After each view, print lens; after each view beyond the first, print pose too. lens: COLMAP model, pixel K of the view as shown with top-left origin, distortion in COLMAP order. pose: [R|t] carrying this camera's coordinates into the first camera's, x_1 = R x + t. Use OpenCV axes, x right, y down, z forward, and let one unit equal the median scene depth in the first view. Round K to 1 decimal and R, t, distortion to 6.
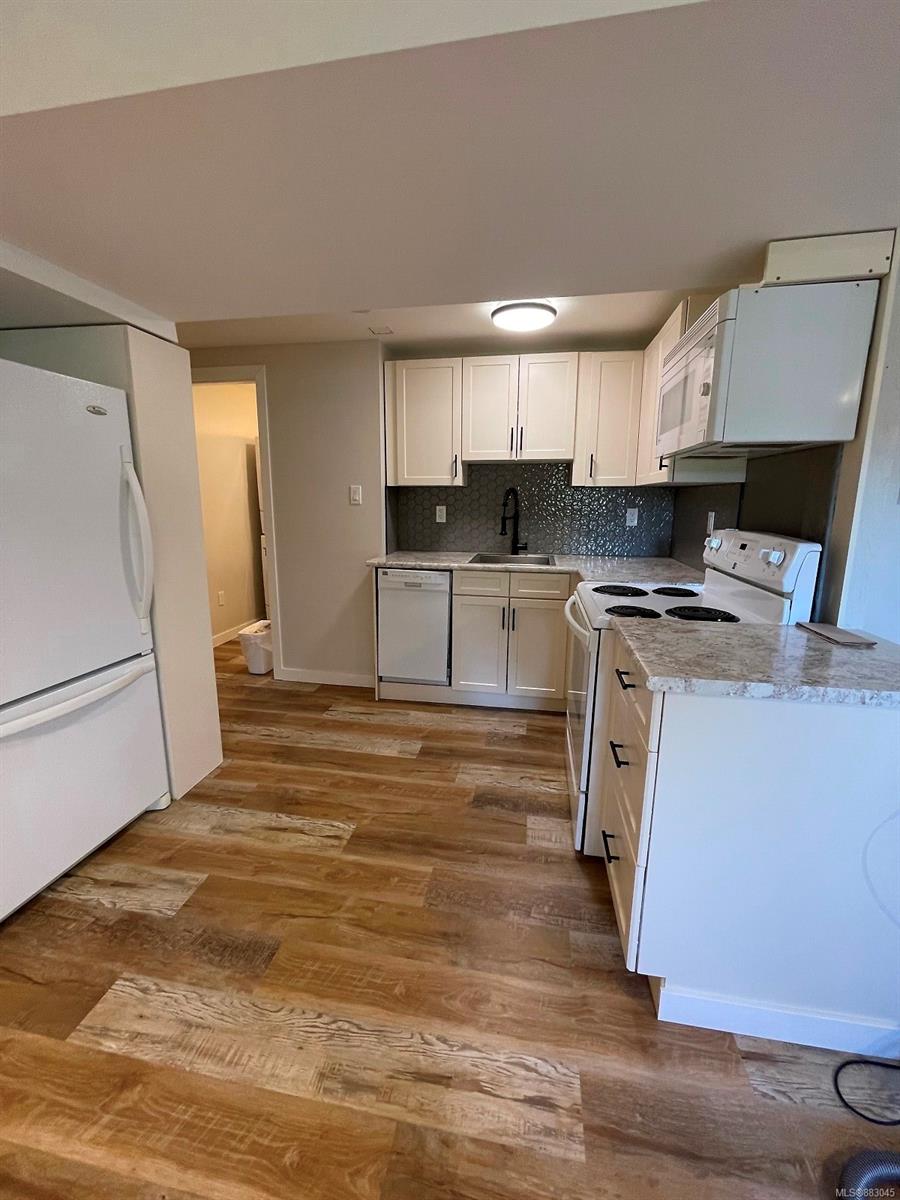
lens RADIAL K [[489.0, 0, 448.0], [0, 489.0, 592.2], [0, 0, 1]] dist [-0.002352, -0.000088]
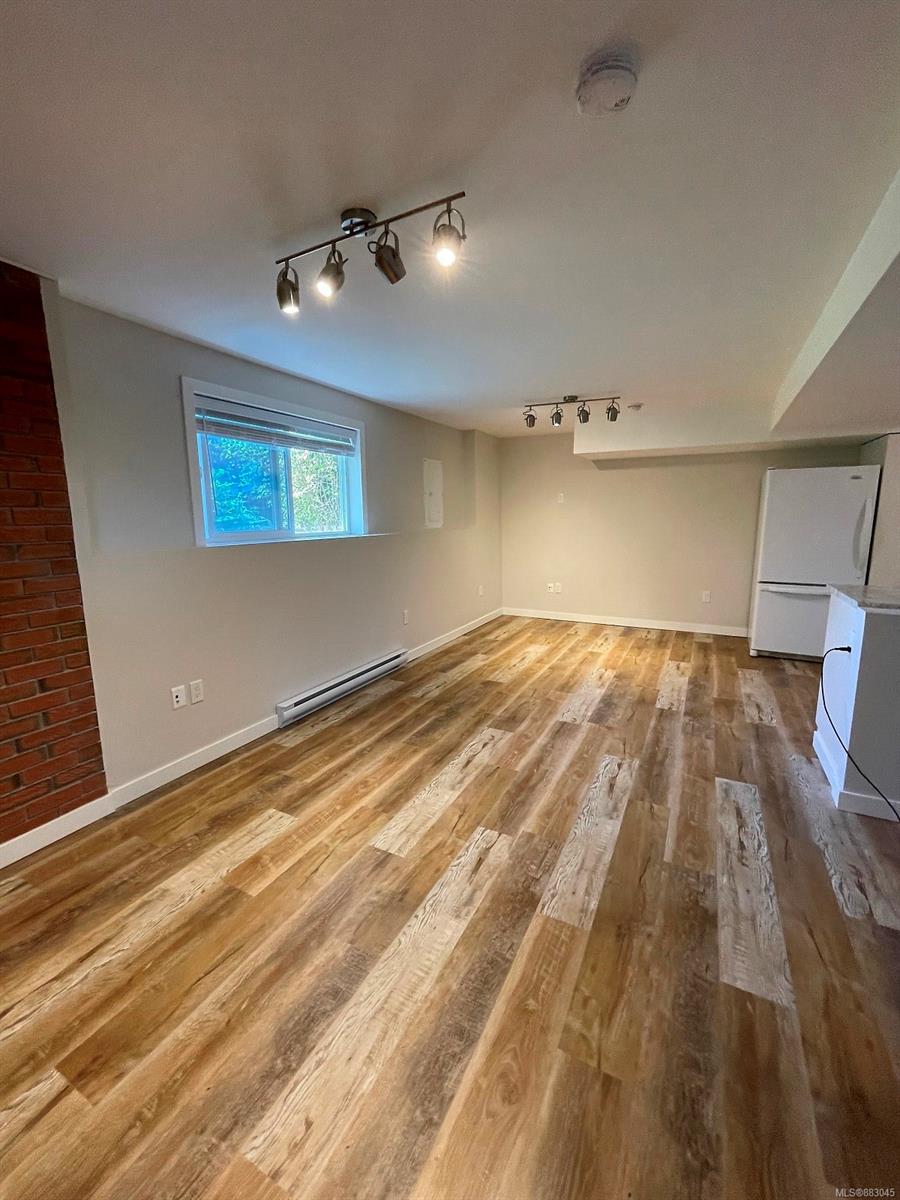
lens RADIAL K [[489.0, 0, 448.1], [0, 489.0, 597.0], [0, 0, 1]] dist [-0.002352, -0.000088]
pose [[-0.307850, 0.154328, -0.938835, 1.340563], [-0.176025, 0.960484, 0.215607, 0.013068], [0.935010, 0.231633, -0.268519, -0.055354]]
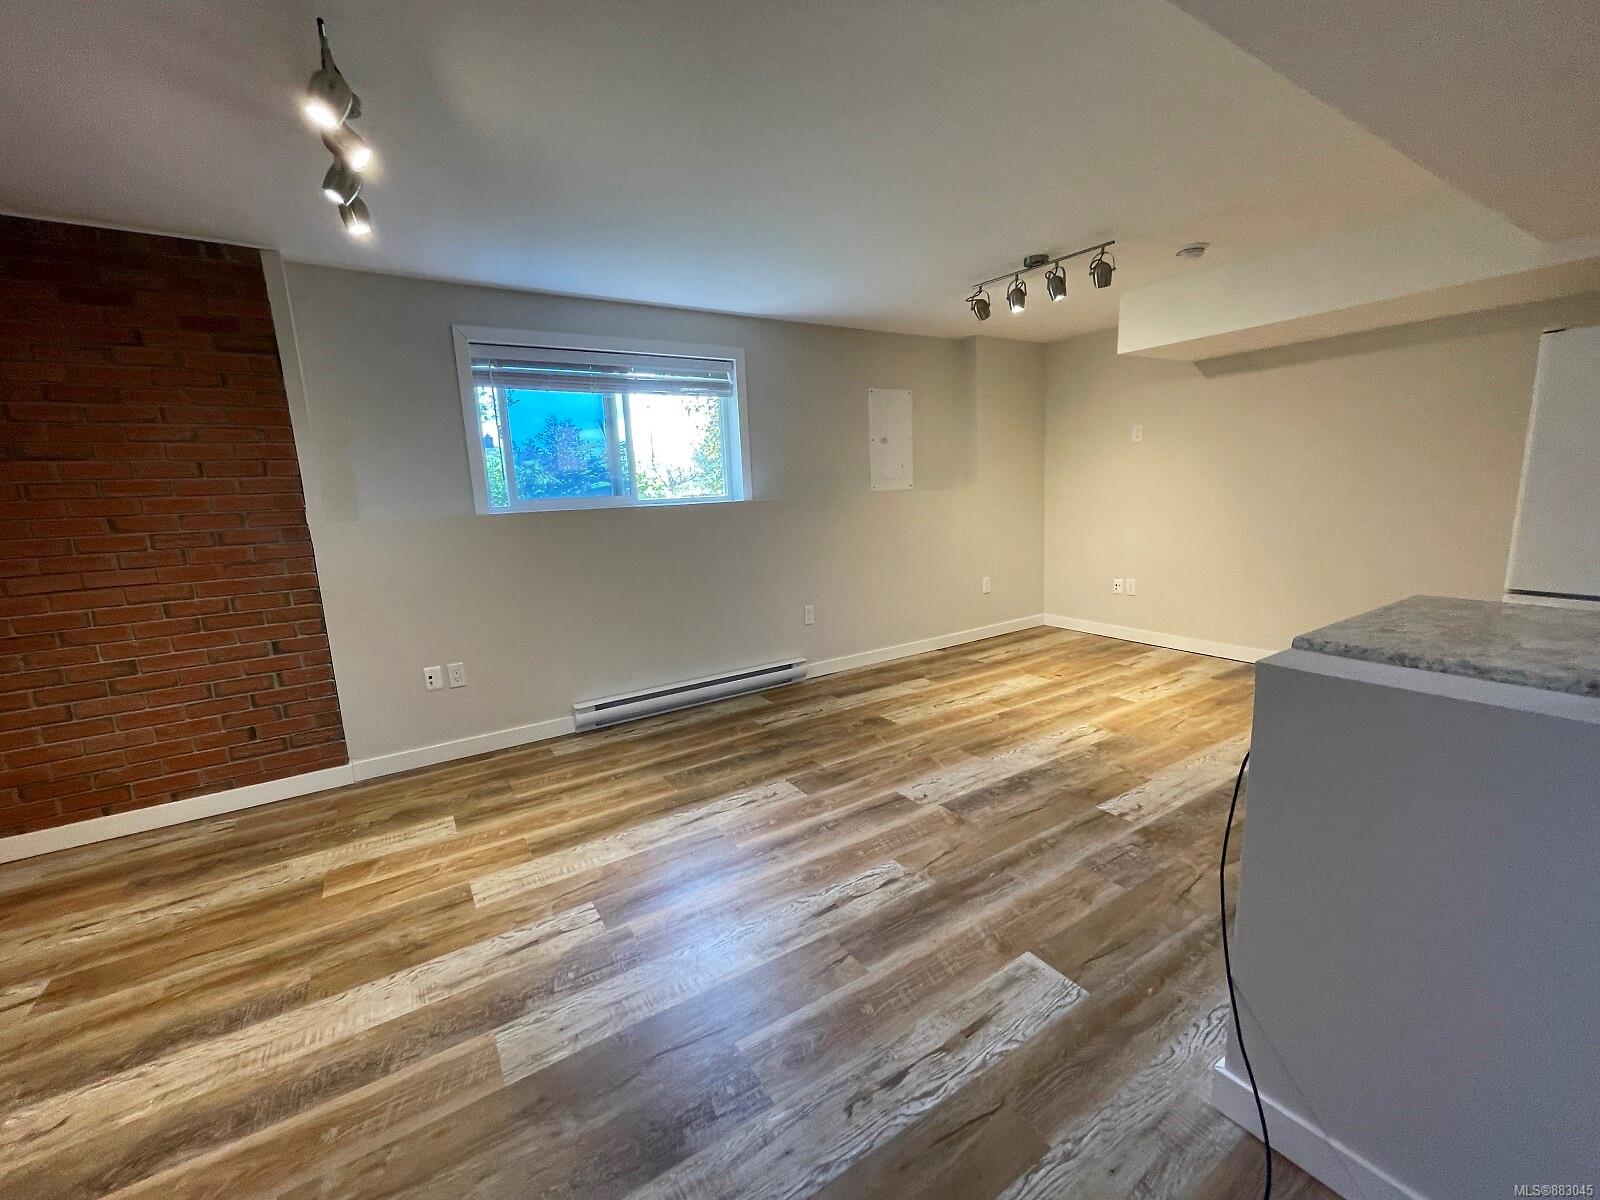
lens RADIAL K [[652.0, 0, 794.0], [0, 652.0, 606.9], [0, 0, 1]] dist [-0.002352, -0.000088]
pose [[-0.742513, 0.144318, -0.654100, 0.921202], [-0.092523, 0.945056, 0.313542, -0.049535], [0.663410, 0.293328, -0.688364, 0.427650]]
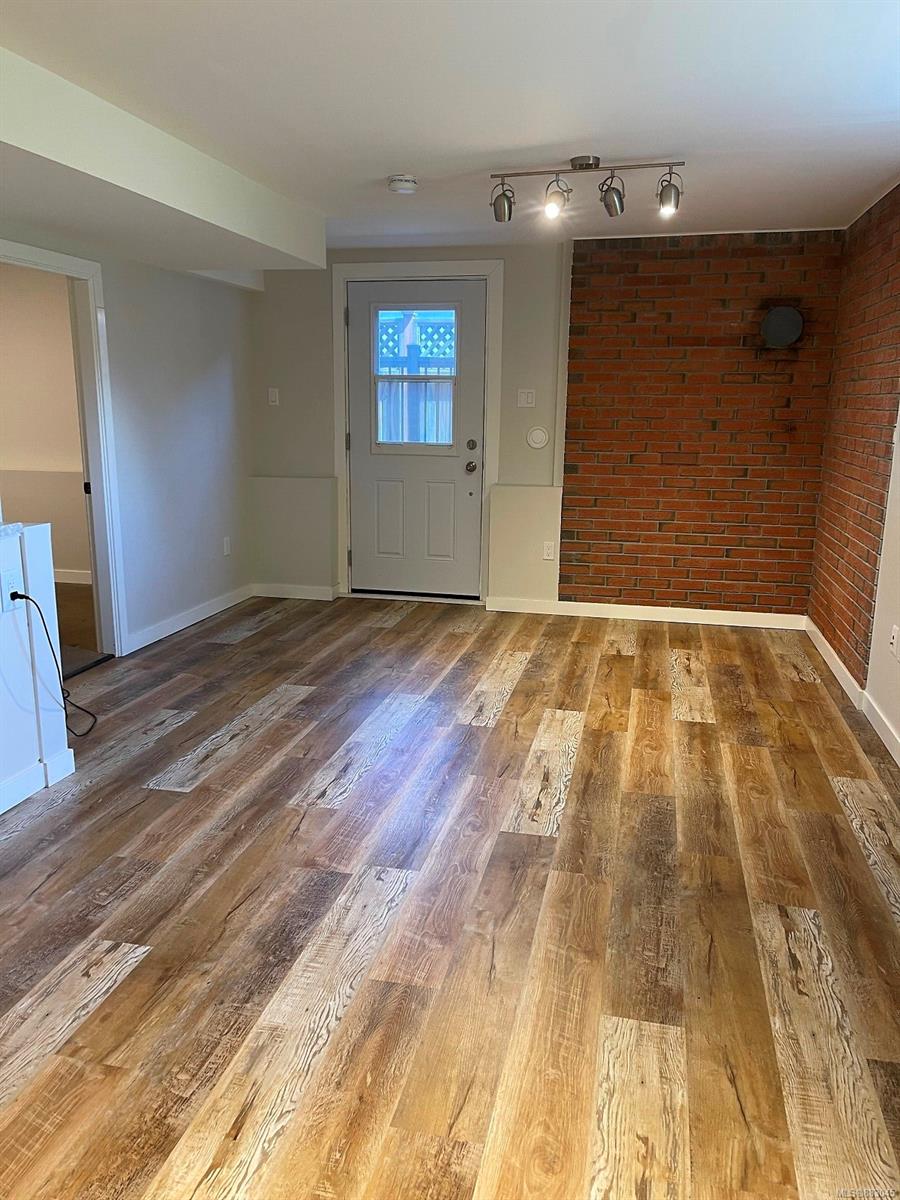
lens RADIAL K [[907.1, 0, 443.8], [0, 907.1, 603.6], [0, 0, 1]] dist [0.075812, -0.077381]
pose [[0.054910, -0.222341, 0.973422, -0.660345], [0.182172, 0.960760, 0.209173, 0.030400], [-0.981732, 0.165844, 0.093259, -0.220317]]
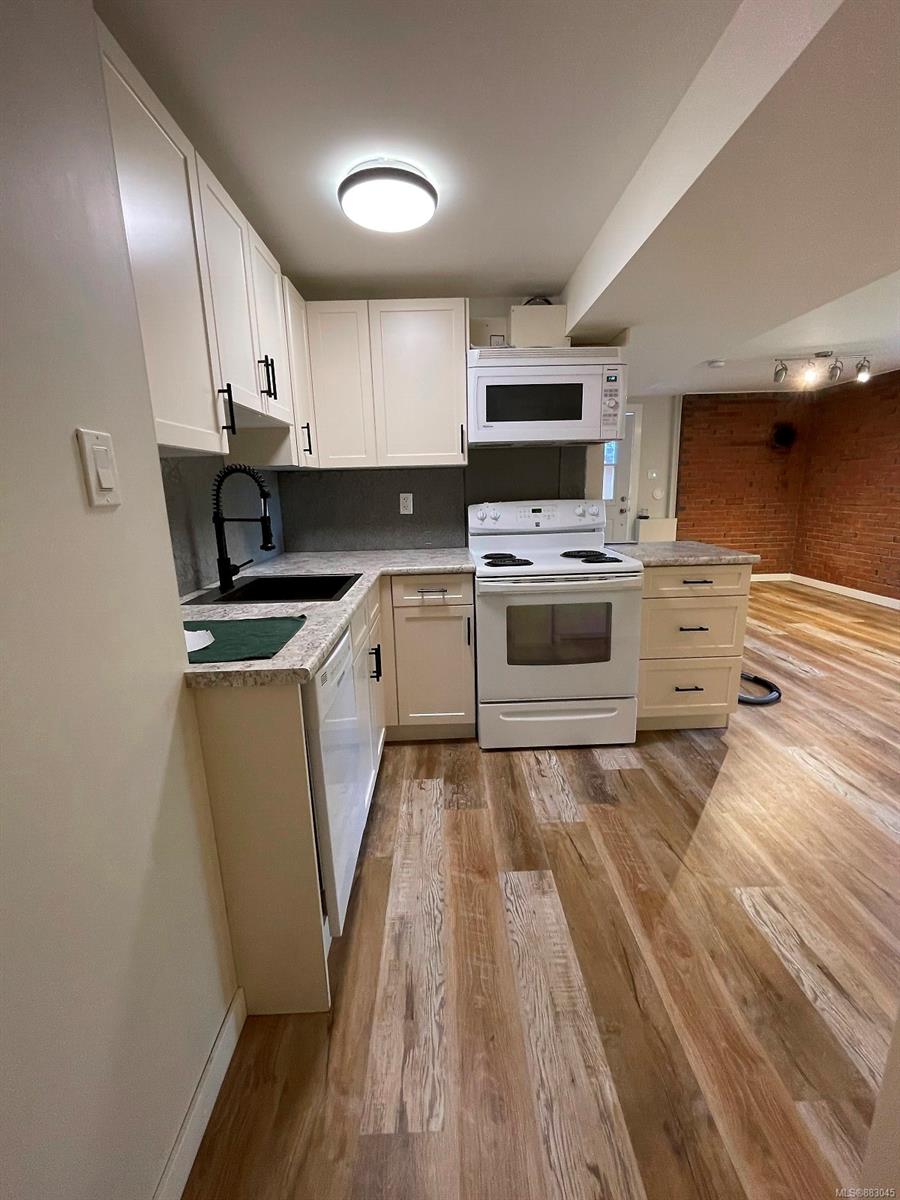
lens RADIAL K [[489.0, 0, 448.7], [0, 489.0, 593.5], [0, 0, 1]] dist [-0.002352, -0.000088]
pose [[-0.191601, -0.212223, 0.958254, -0.544166], [0.211861, 0.944382, 0.251511, -0.192756], [-0.958334, 0.251206, -0.135982, 1.031874]]
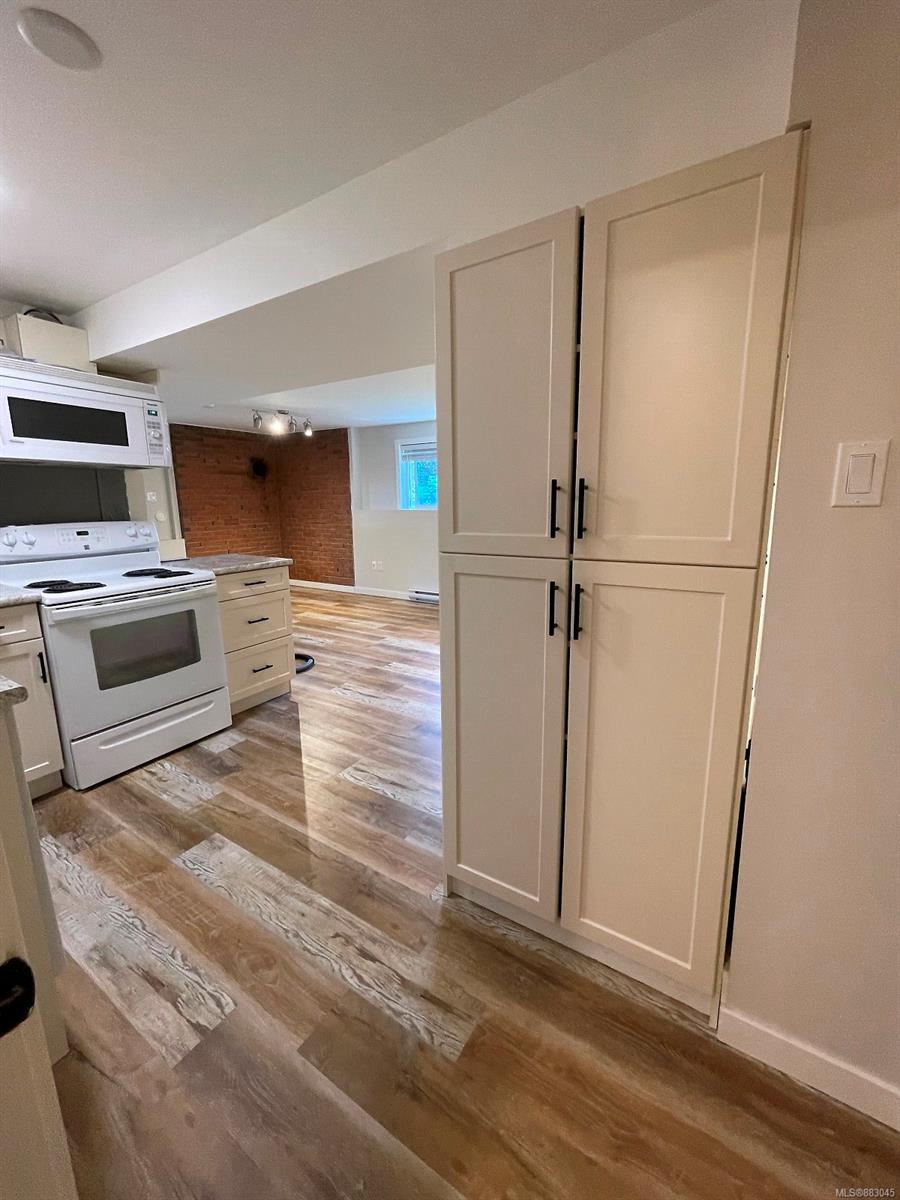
lens RADIAL K [[489.0, 0, 446.9], [0, 489.0, 594.5], [0, 0, 1]] dist [-0.002352, -0.000088]
pose [[-0.922315, -0.073516, 0.379381, -0.614225], [0.075095, 0.928926, 0.362570, -0.244255], [-0.379071, 0.362893, -0.851242, 1.266094]]
